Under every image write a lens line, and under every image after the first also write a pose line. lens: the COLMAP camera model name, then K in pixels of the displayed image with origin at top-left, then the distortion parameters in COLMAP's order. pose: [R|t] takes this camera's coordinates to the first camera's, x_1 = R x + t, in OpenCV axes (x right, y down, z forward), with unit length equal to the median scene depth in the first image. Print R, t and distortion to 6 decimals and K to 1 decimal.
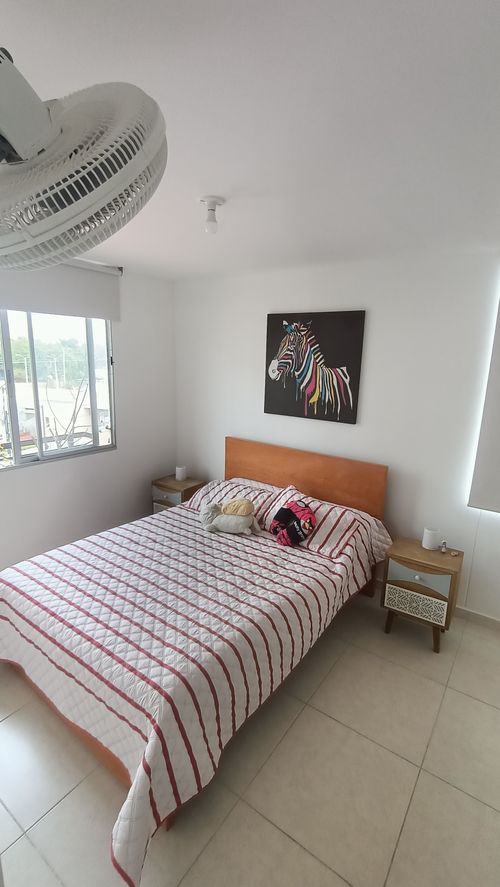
lens RADIAL K [[406.1, 0, 256.1], [0, 406.1, 448.2], [0, 0, 1]] dist [-0.002081, 0.000267]
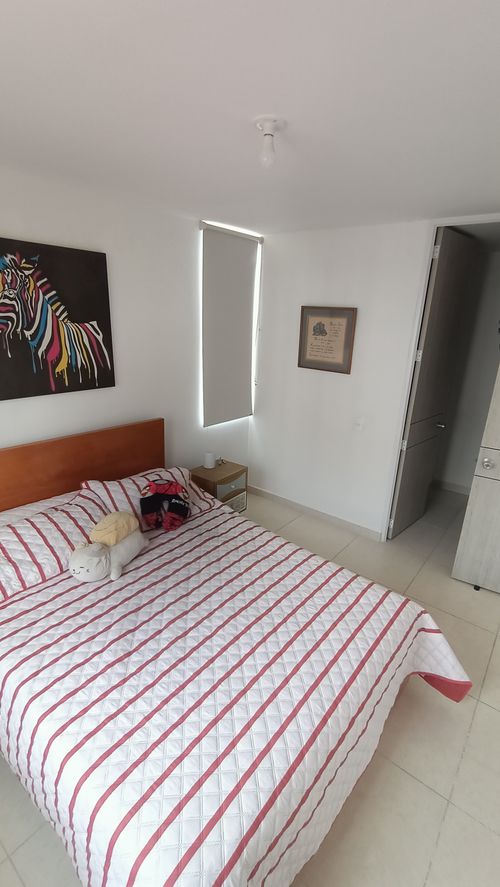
lens RADIAL K [[406.1, 0, 259.2], [0, 406.1, 450.1], [0, 0, 1]] dist [-0.002081, 0.000267]
pose [[0.049759, -0.350119, 0.935383, -0.610814], [0.179842, 0.924376, 0.336432, -0.167907], [-0.982436, 0.151481, 0.108962, 0.592691]]
